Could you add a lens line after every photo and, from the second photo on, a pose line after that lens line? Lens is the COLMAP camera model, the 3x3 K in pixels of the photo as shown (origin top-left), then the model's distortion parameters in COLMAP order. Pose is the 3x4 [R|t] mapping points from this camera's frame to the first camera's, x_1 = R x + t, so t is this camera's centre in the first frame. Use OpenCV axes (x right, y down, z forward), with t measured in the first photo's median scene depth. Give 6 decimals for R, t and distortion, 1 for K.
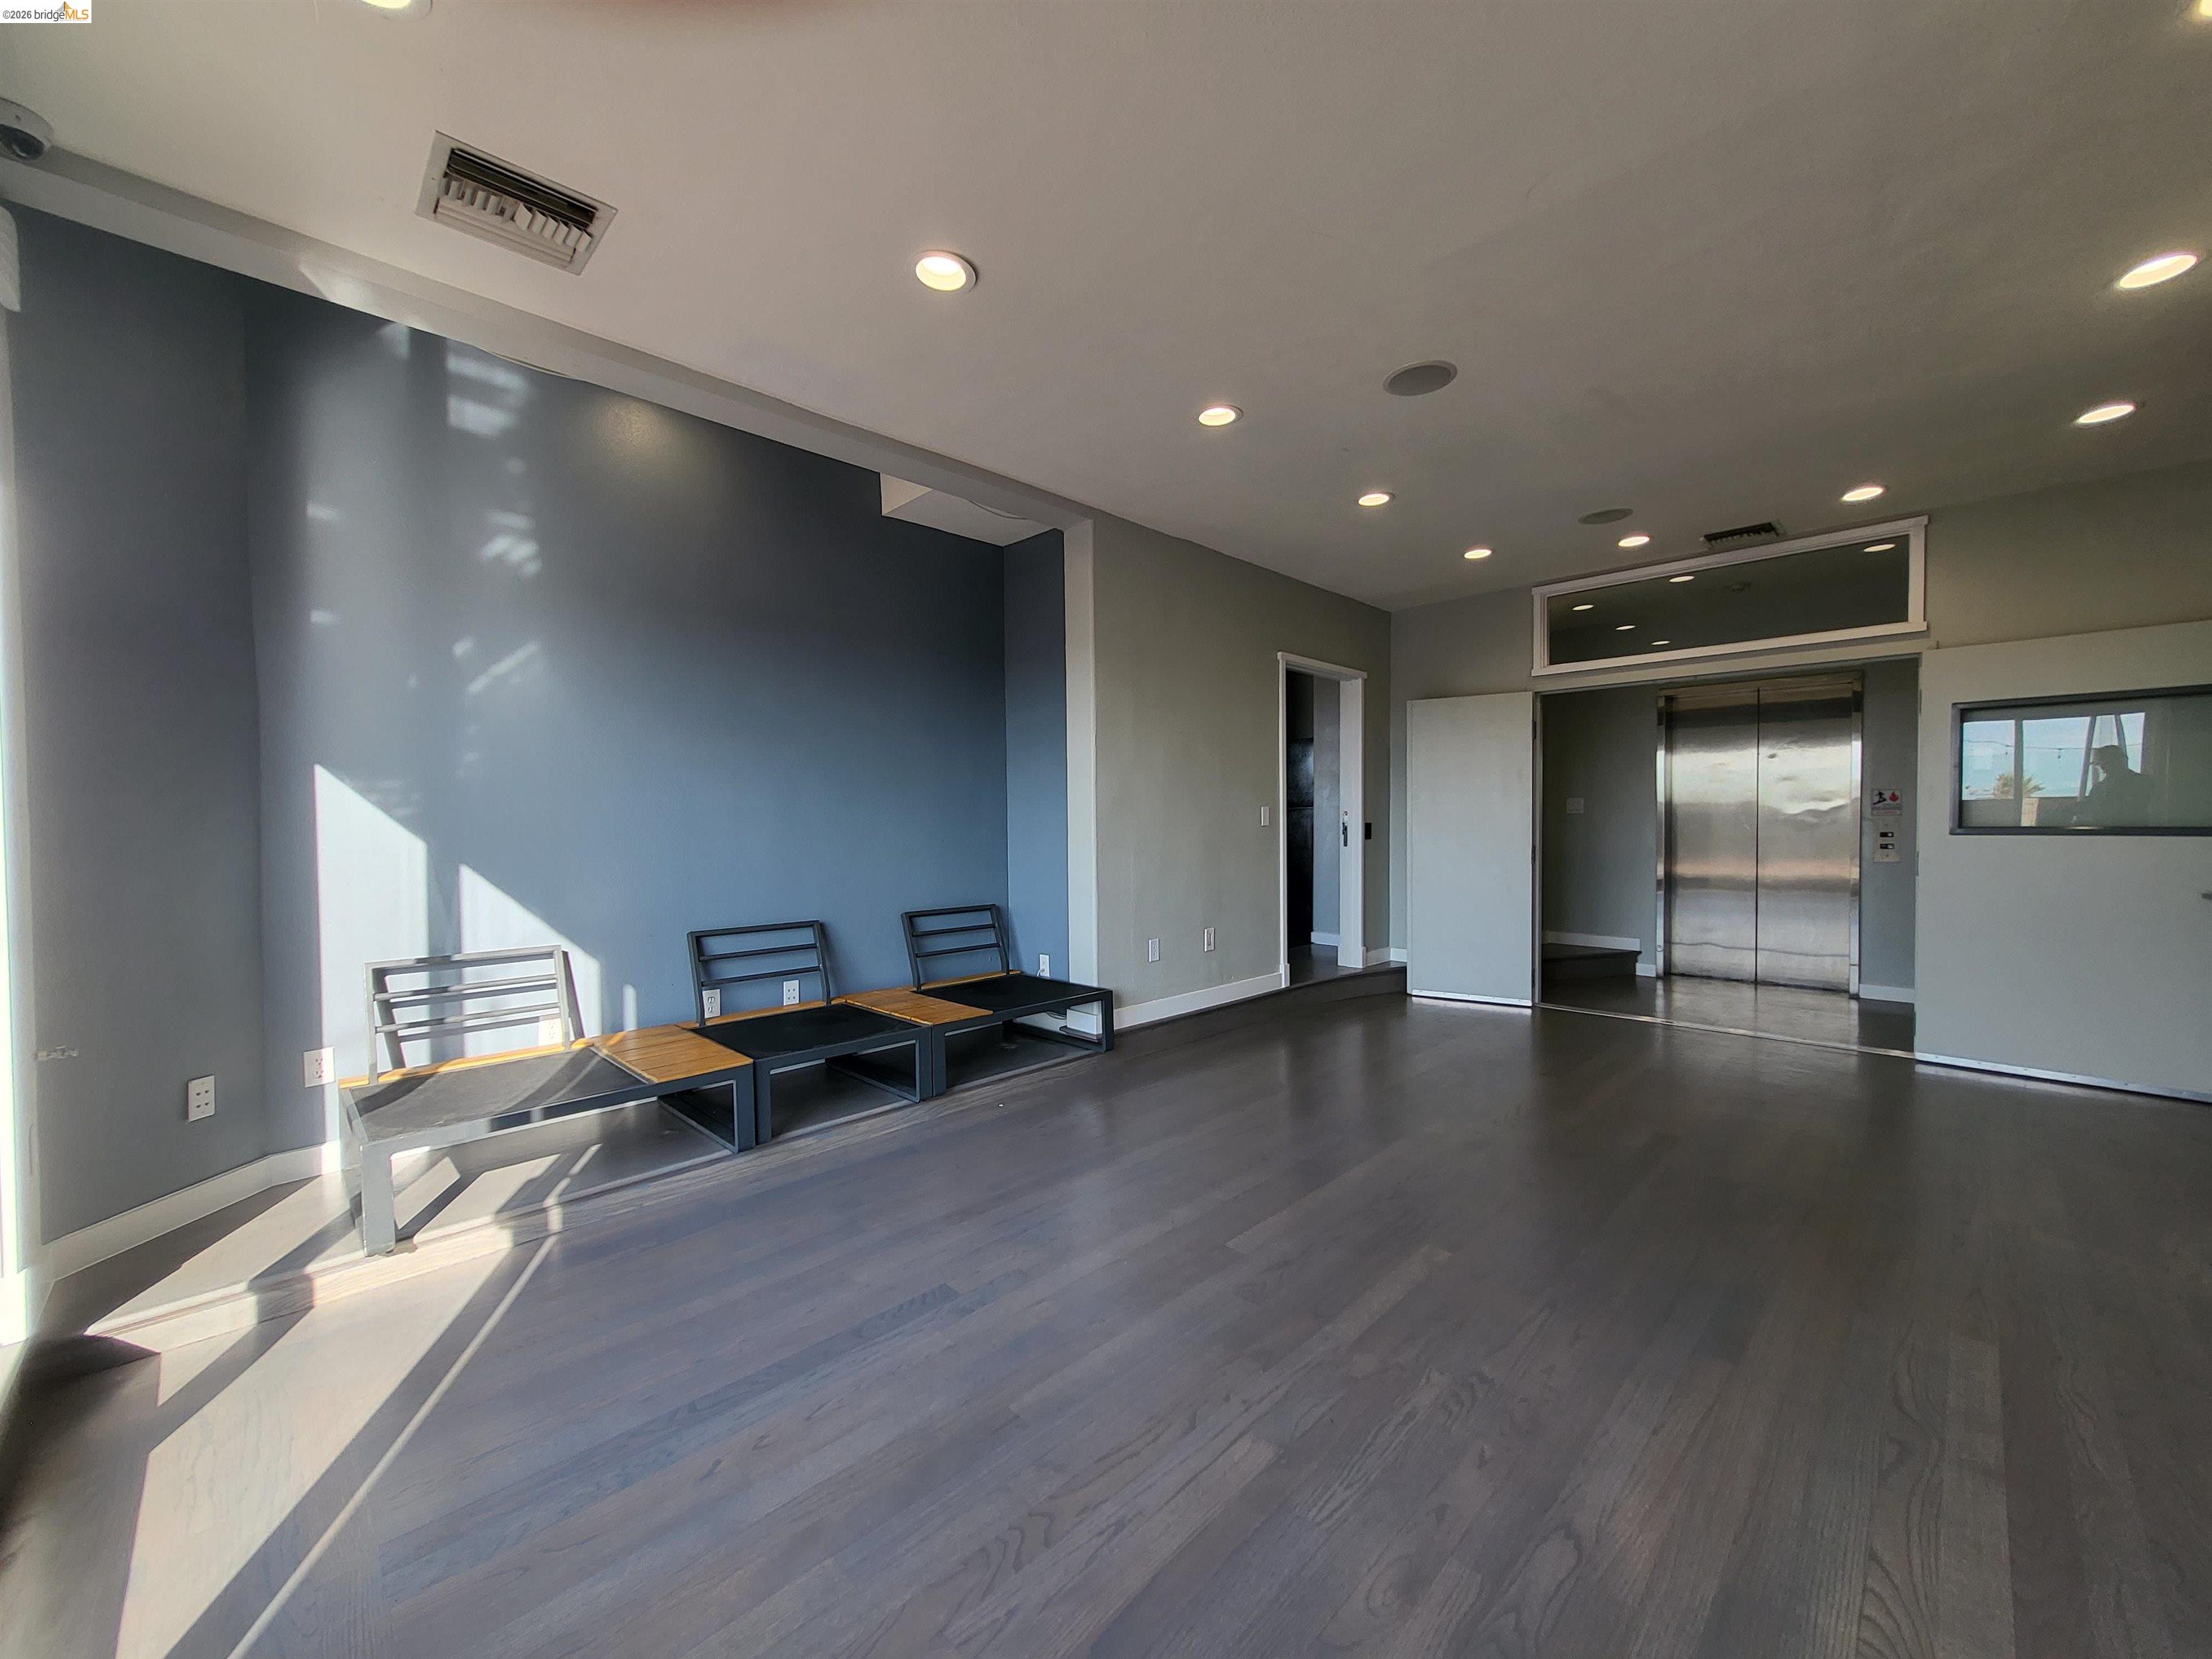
lens RADIAL K [[870.4, 0, 1105.5], [0, 870.4, 841.0], [0, 0, 1]] dist [-0.003154, -0.000077]
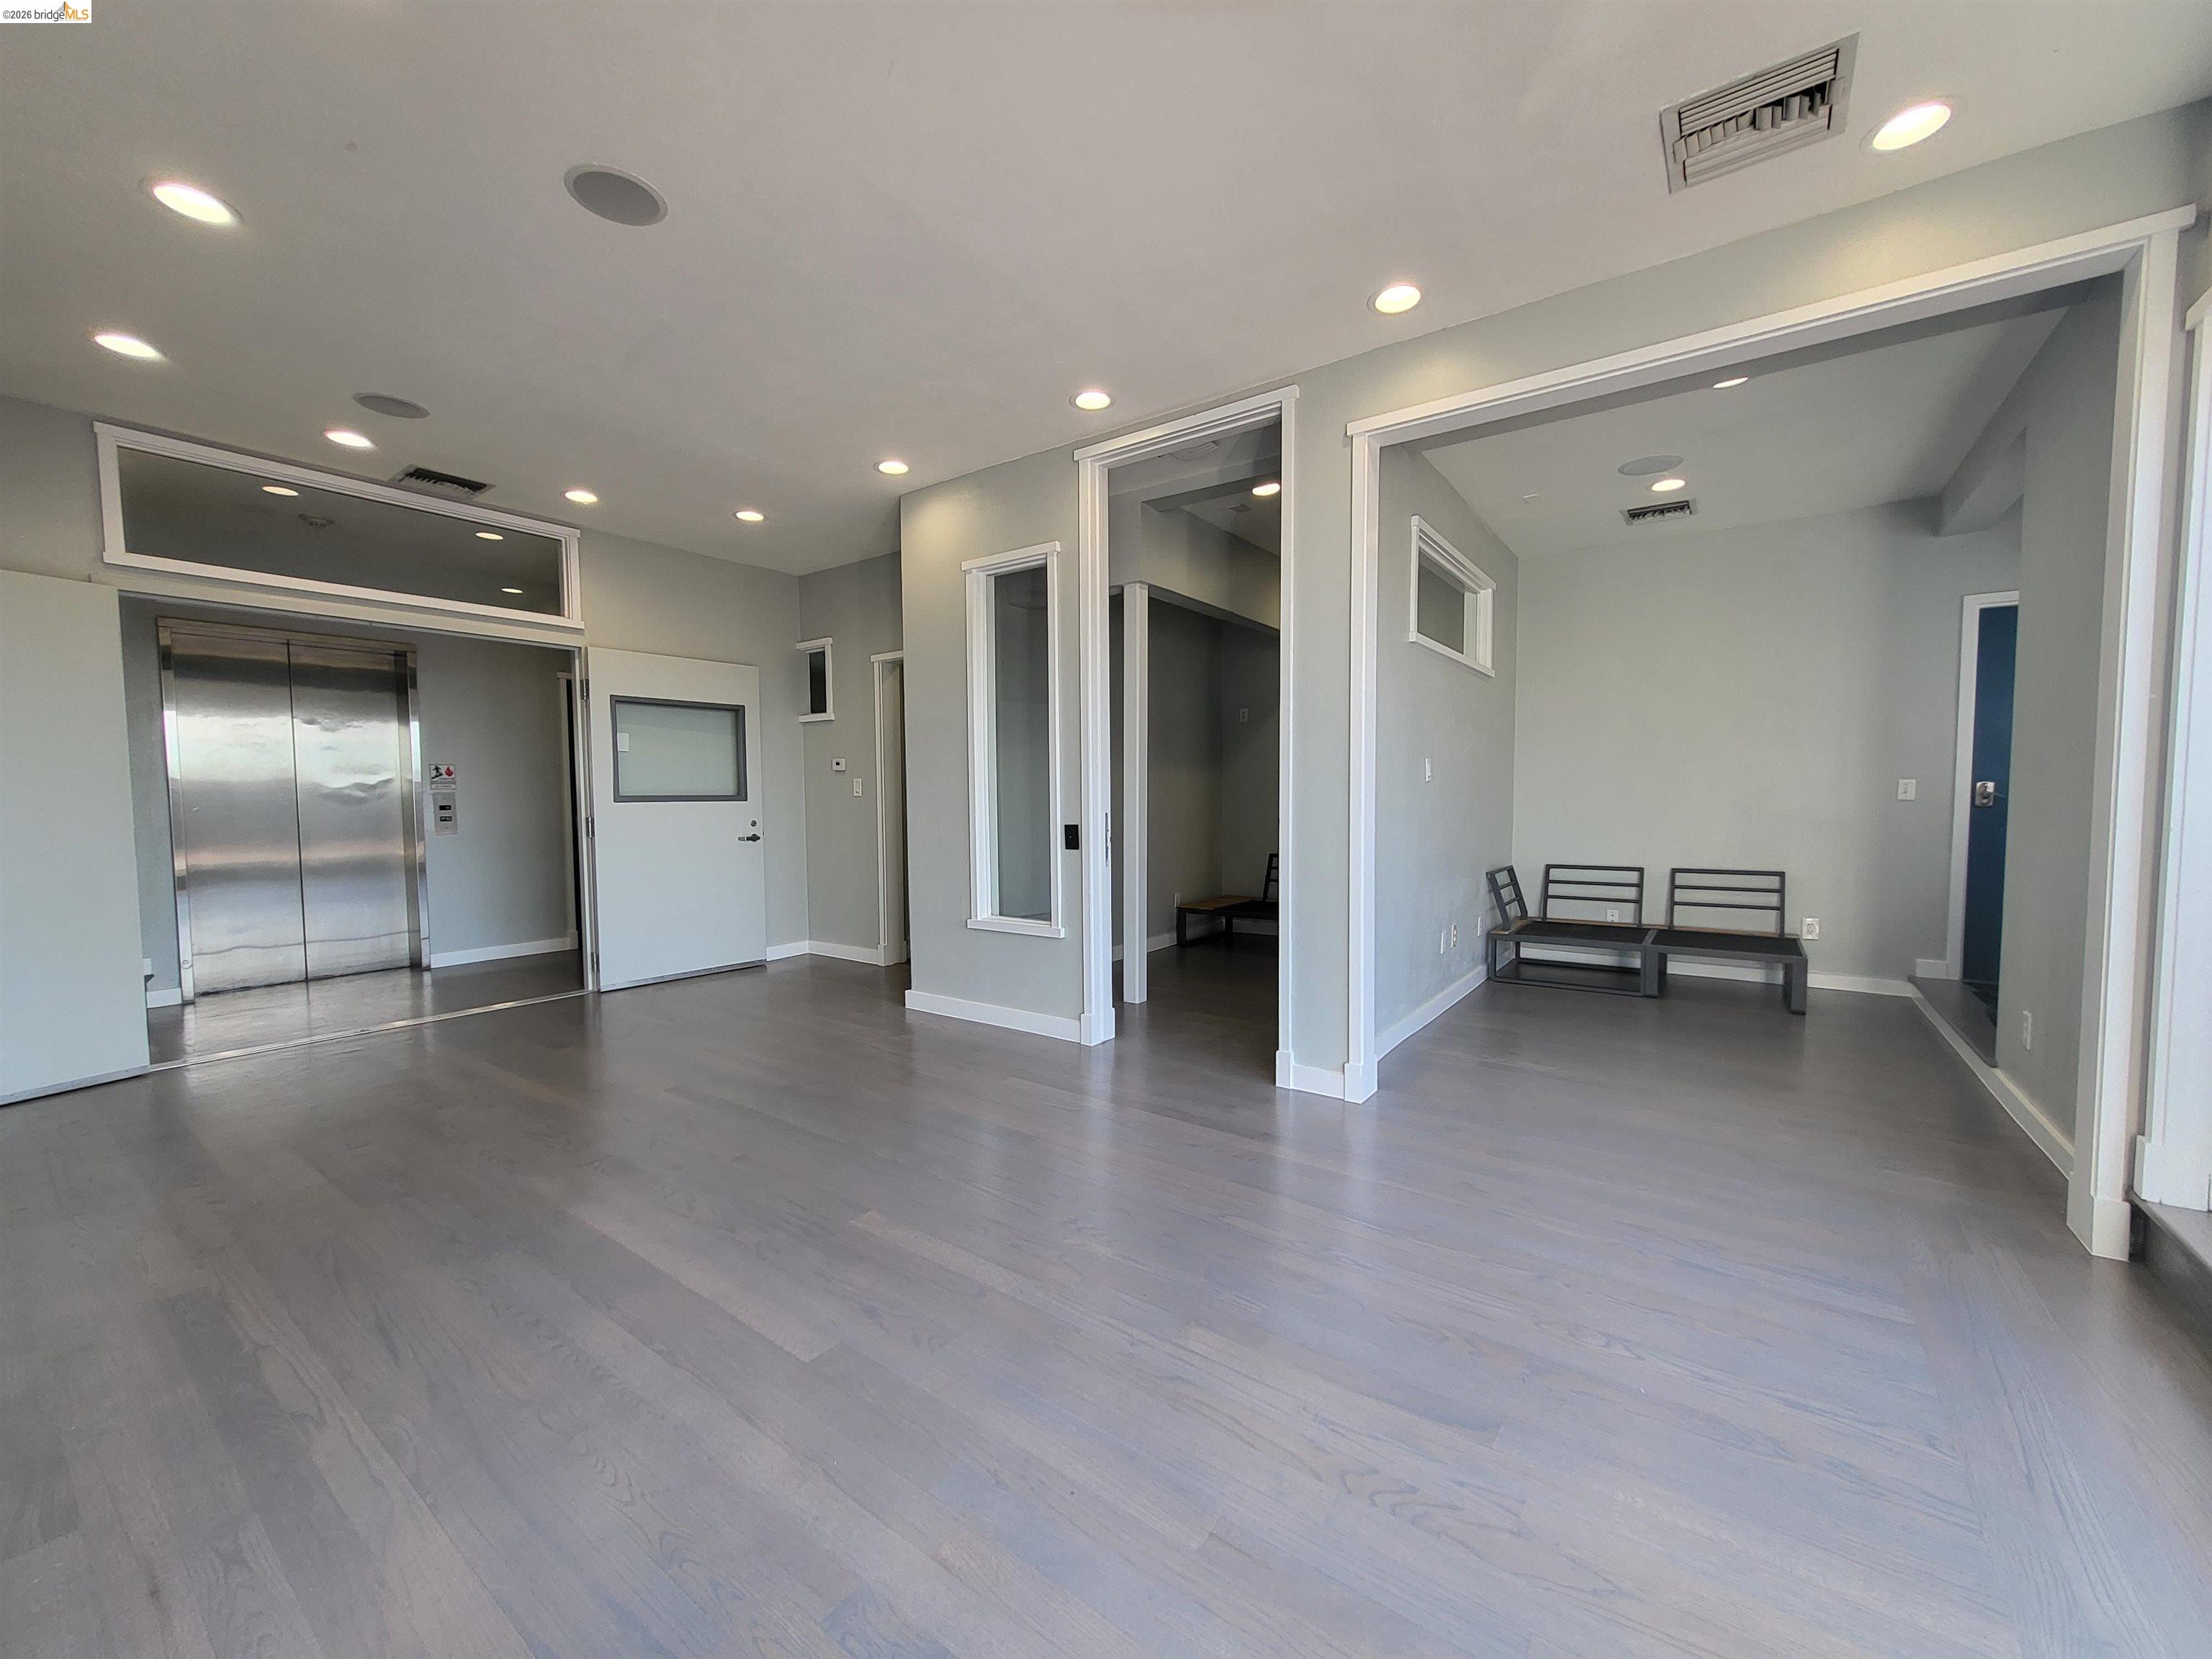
lens RADIAL K [[870.4, 0, 1105.5], [0, 870.4, 841.0], [0, 0, 1]] dist [-0.003154, -0.000077]
pose [[-0.152432, -0.042537, 0.987398, -0.255180], [0.031702, 0.998349, 0.047903, 0.007518], [-0.987805, 0.038605, -0.150832, 0.374234]]
